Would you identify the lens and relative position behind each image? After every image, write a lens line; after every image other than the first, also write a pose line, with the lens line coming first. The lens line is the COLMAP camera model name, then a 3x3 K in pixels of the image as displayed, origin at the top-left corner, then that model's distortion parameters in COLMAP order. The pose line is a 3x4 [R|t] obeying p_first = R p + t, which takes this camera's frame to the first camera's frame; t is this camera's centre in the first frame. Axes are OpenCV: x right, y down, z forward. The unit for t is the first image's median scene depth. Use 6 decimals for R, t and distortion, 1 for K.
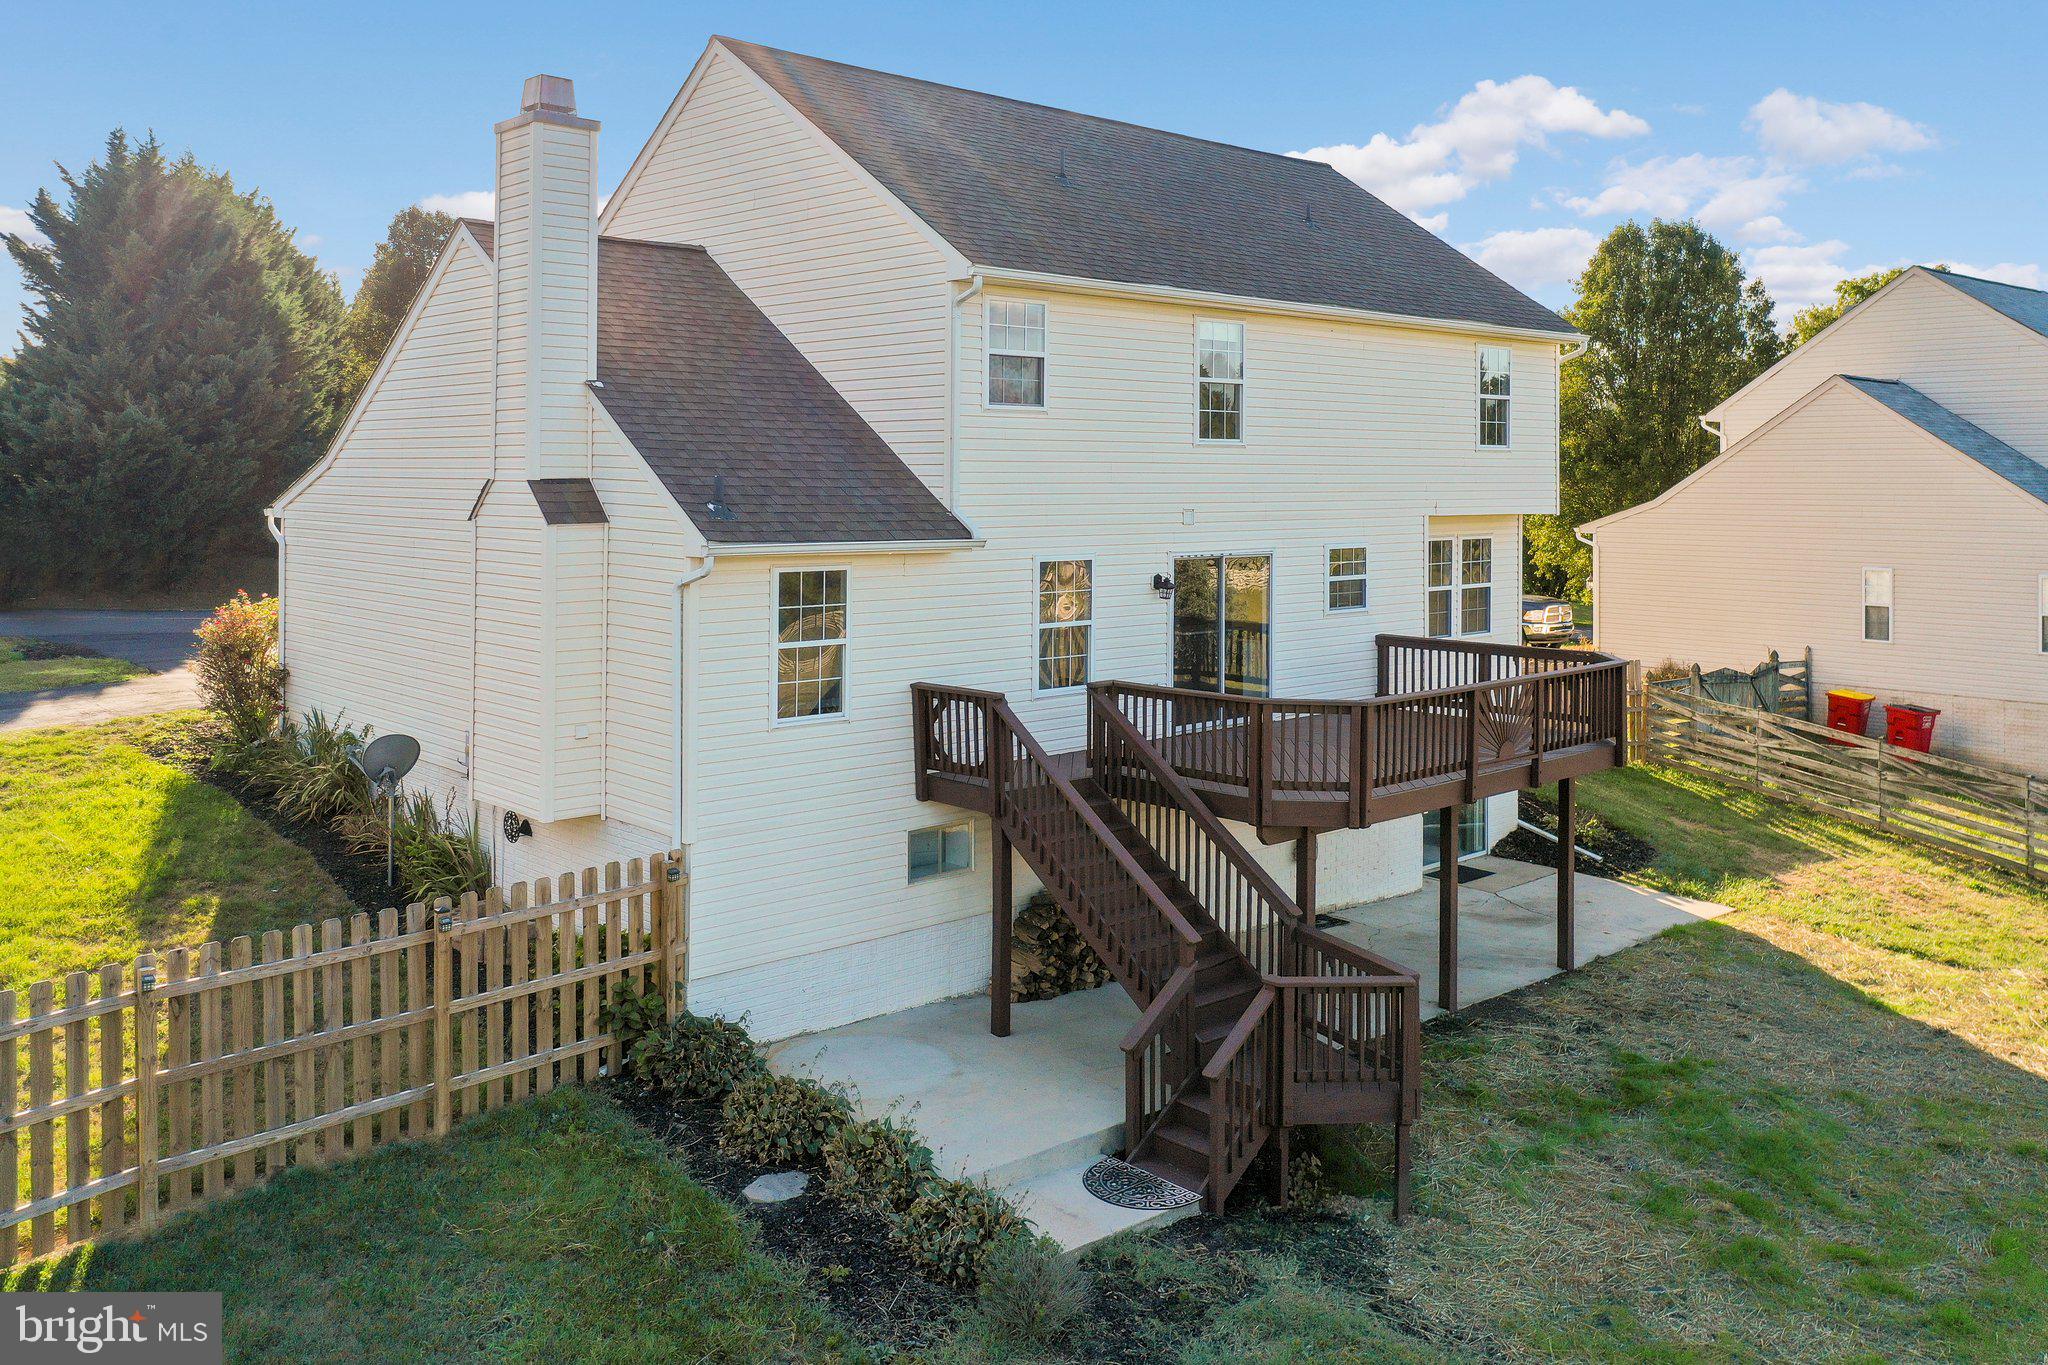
lens RADIAL K [[1667.3, 0, 1014.0], [0, 1667.3, 480.5], [0, 0, 1]] dist [-0.002959, 0.000862]
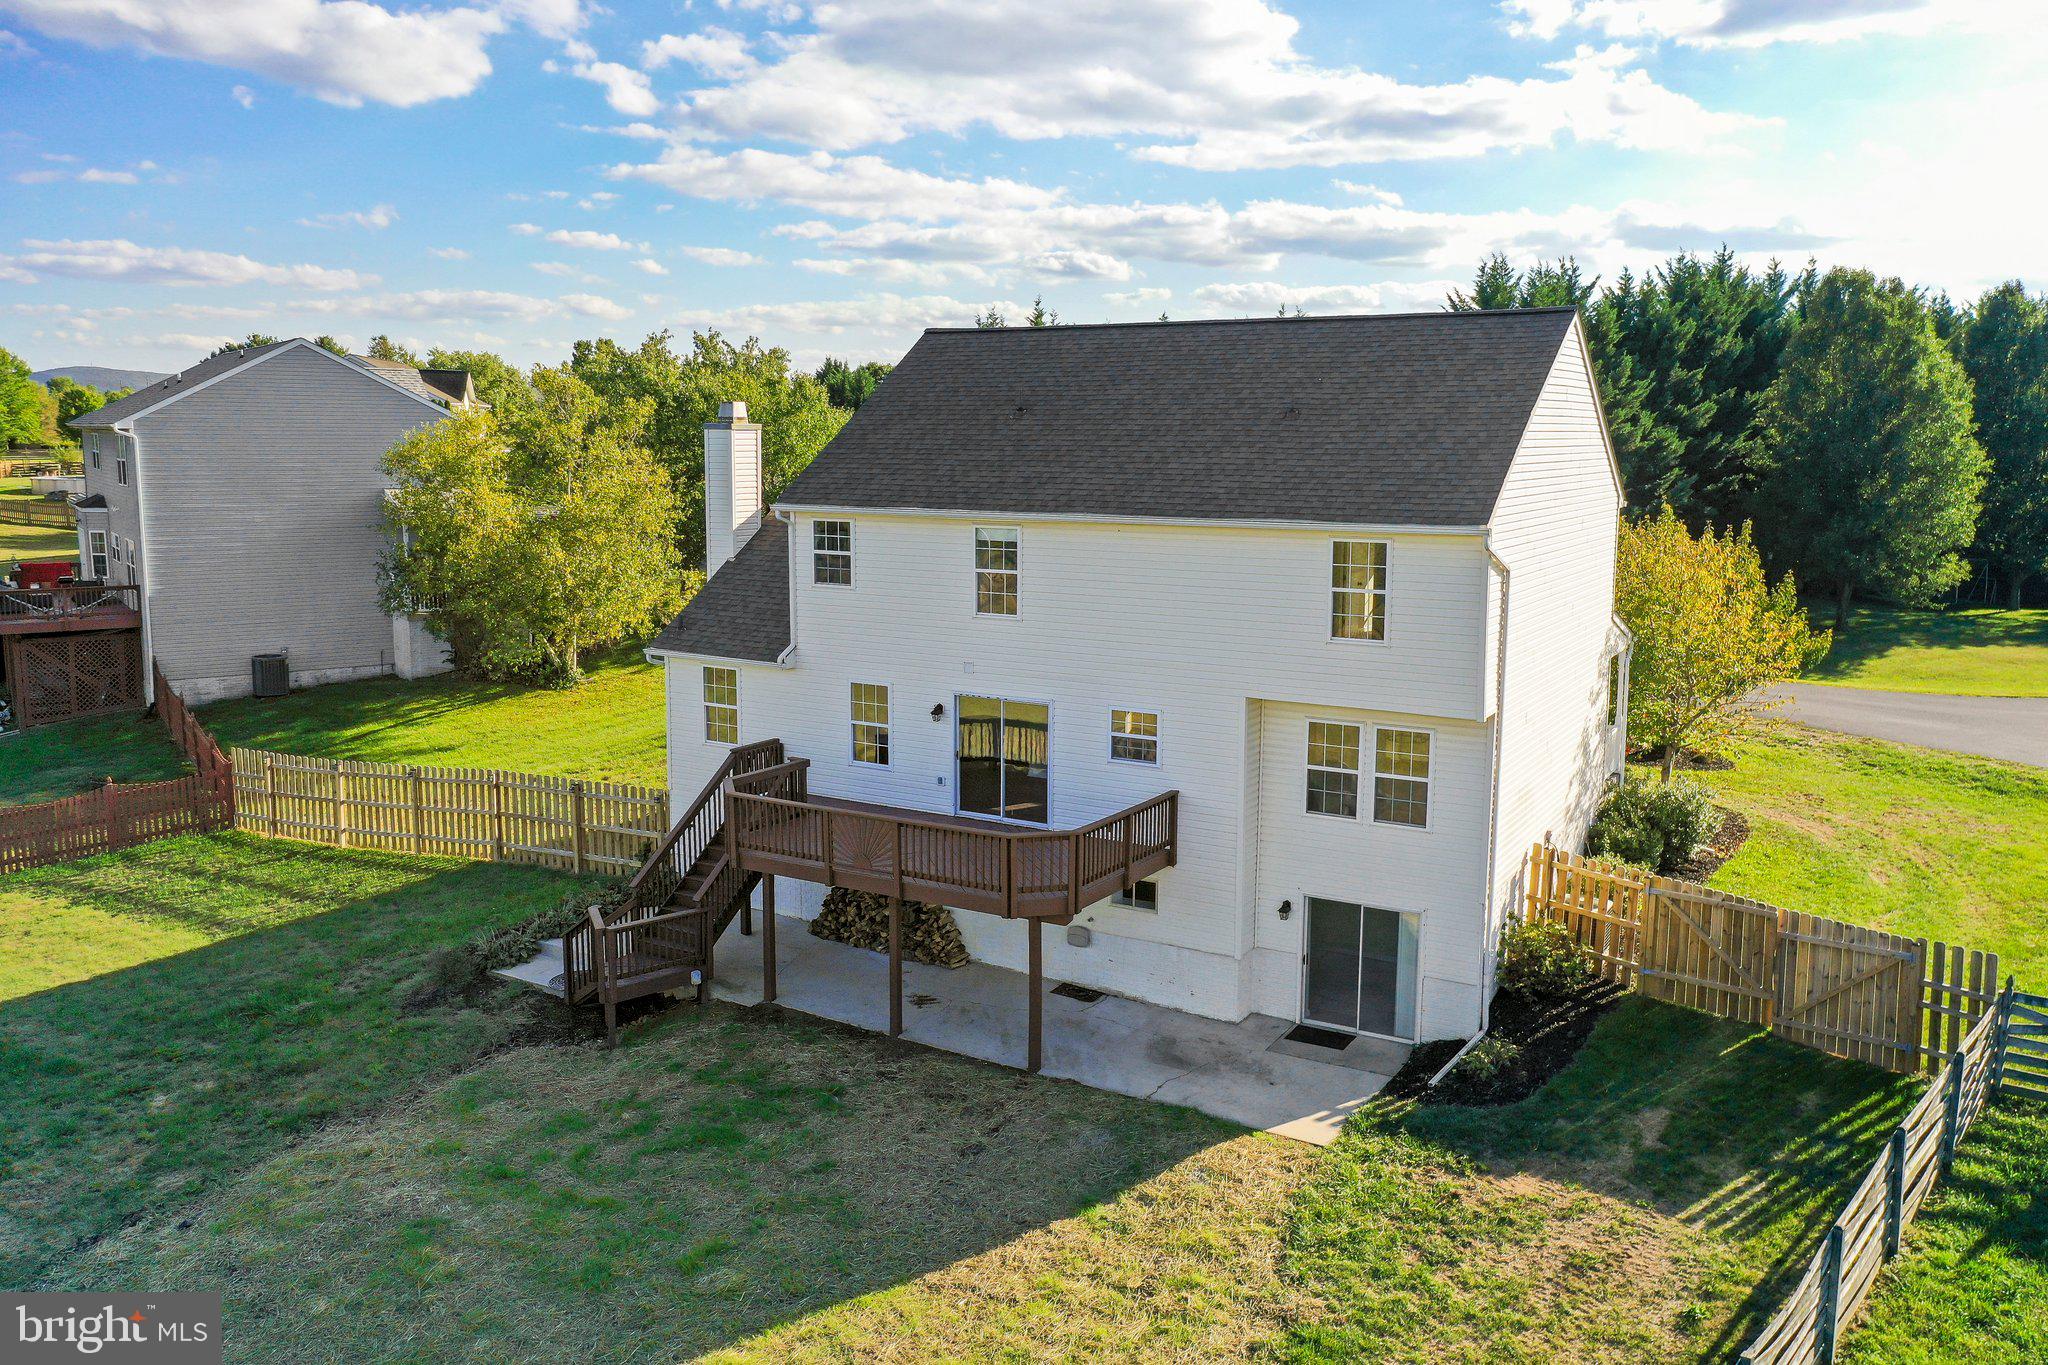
lens RADIAL K [[1605.3, 0, 1016.9], [0, 1605.3, 675.7], [0, 0, 1]] dist [-0.005094, 0.004213]
pose [[0.286508, 0.143361, -0.947291, 1.689322], [-0.006118, 0.988995, 0.147821, -0.207187], [0.958058, -0.036556, 0.284232, 0.788975]]
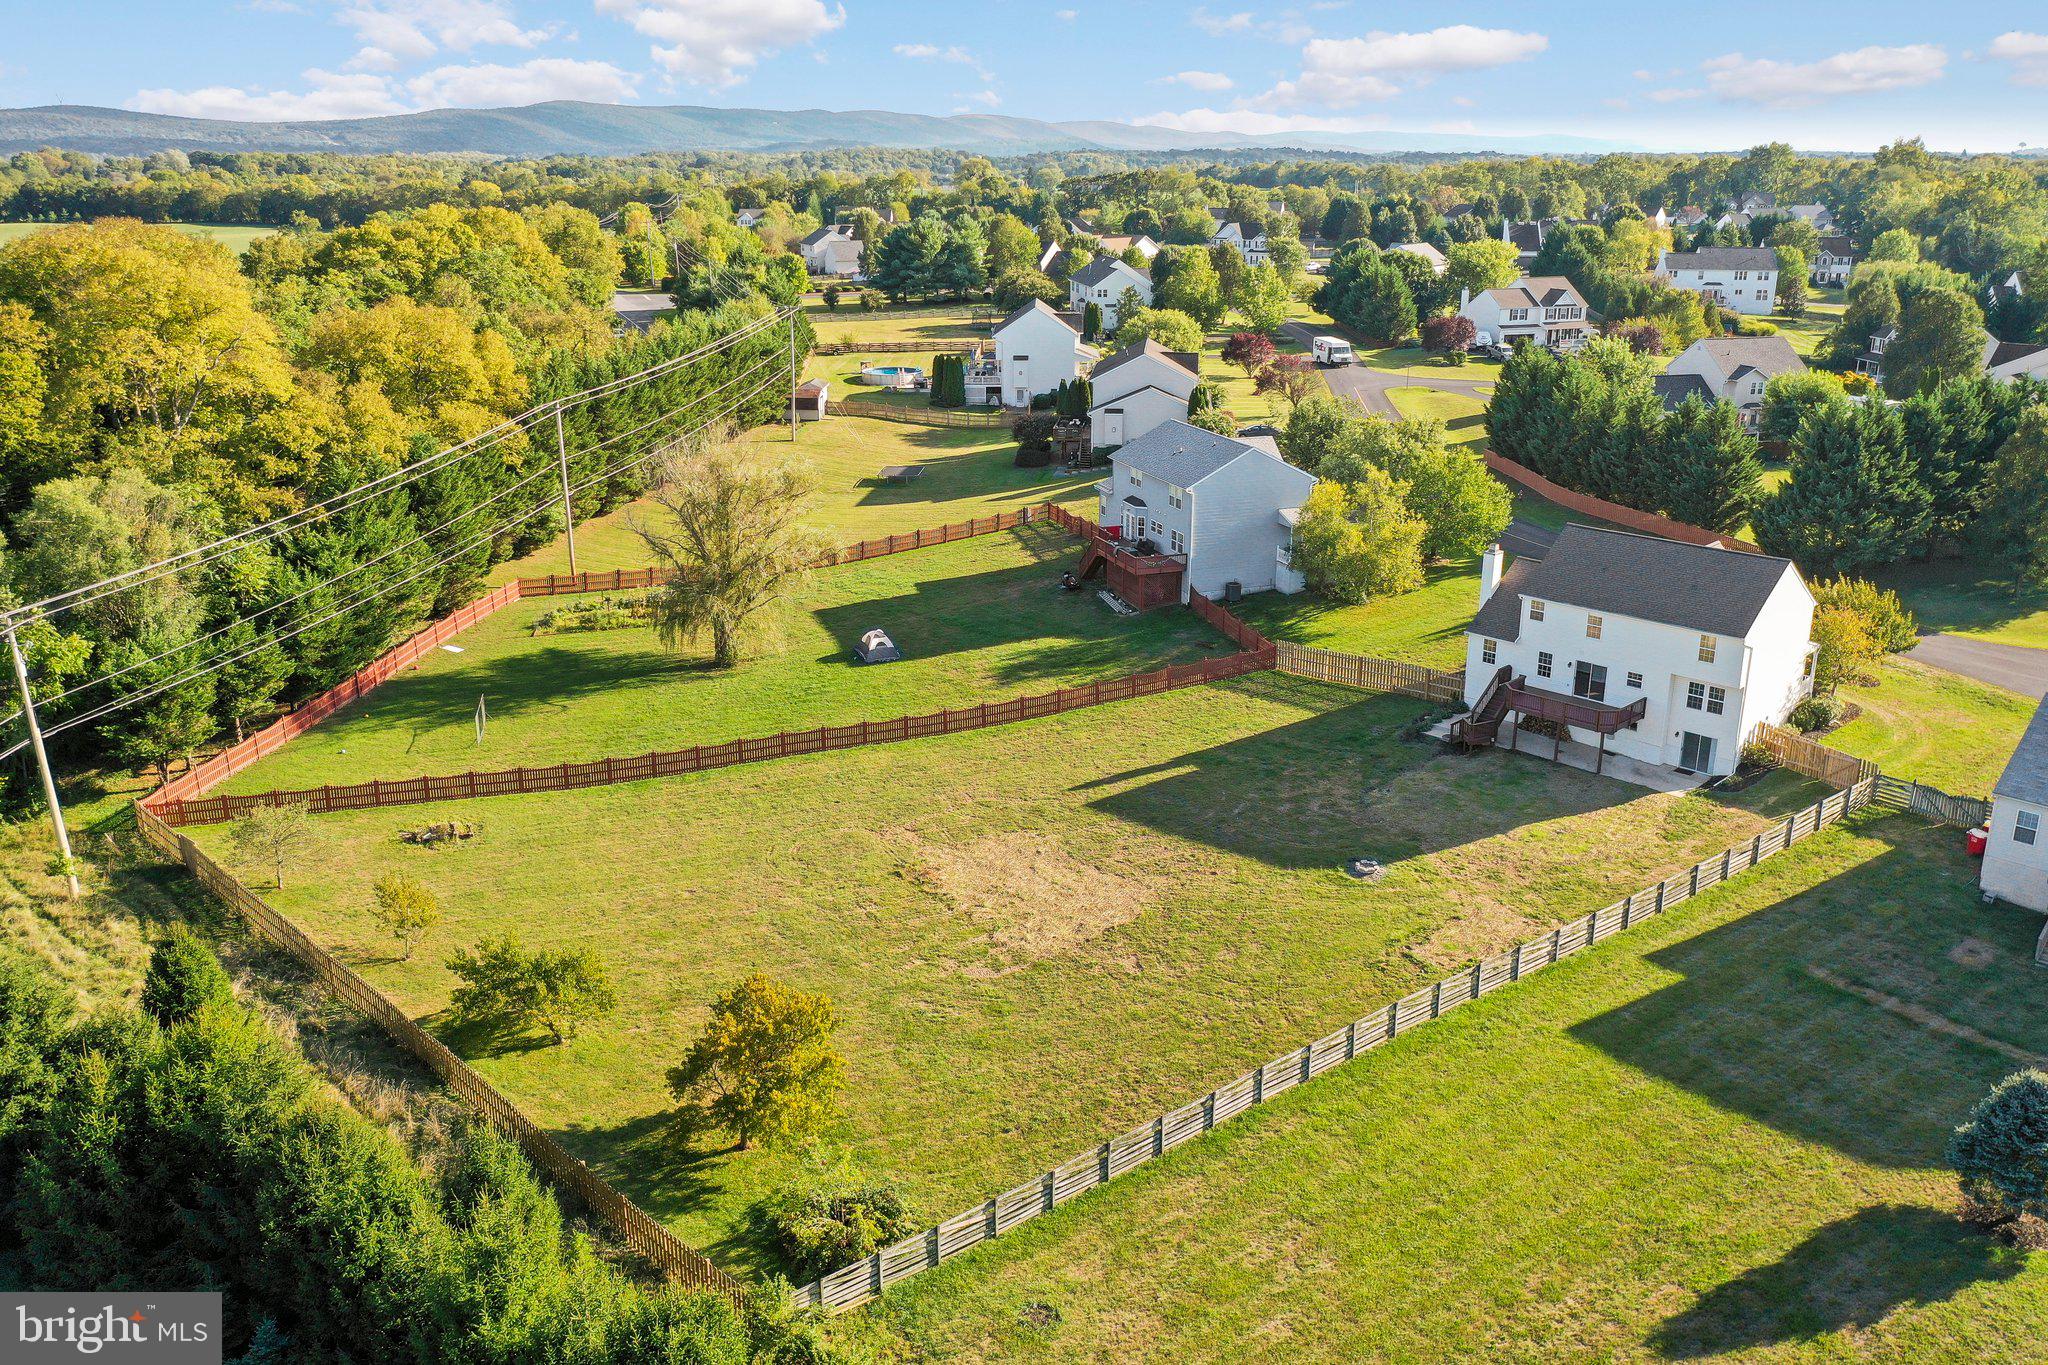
lens RADIAL K [[1611.9, 0, 1015.8], [0, 1611.9, 672.7], [0, 0, 1]] dist [-0.012698, -0.000882]
pose [[0.035596, 0.302952, -0.952341, 5.160491], [0.000732, 0.952937, 0.303168, -1.530059], [0.999366, -0.011489, 0.033699, -0.849428]]
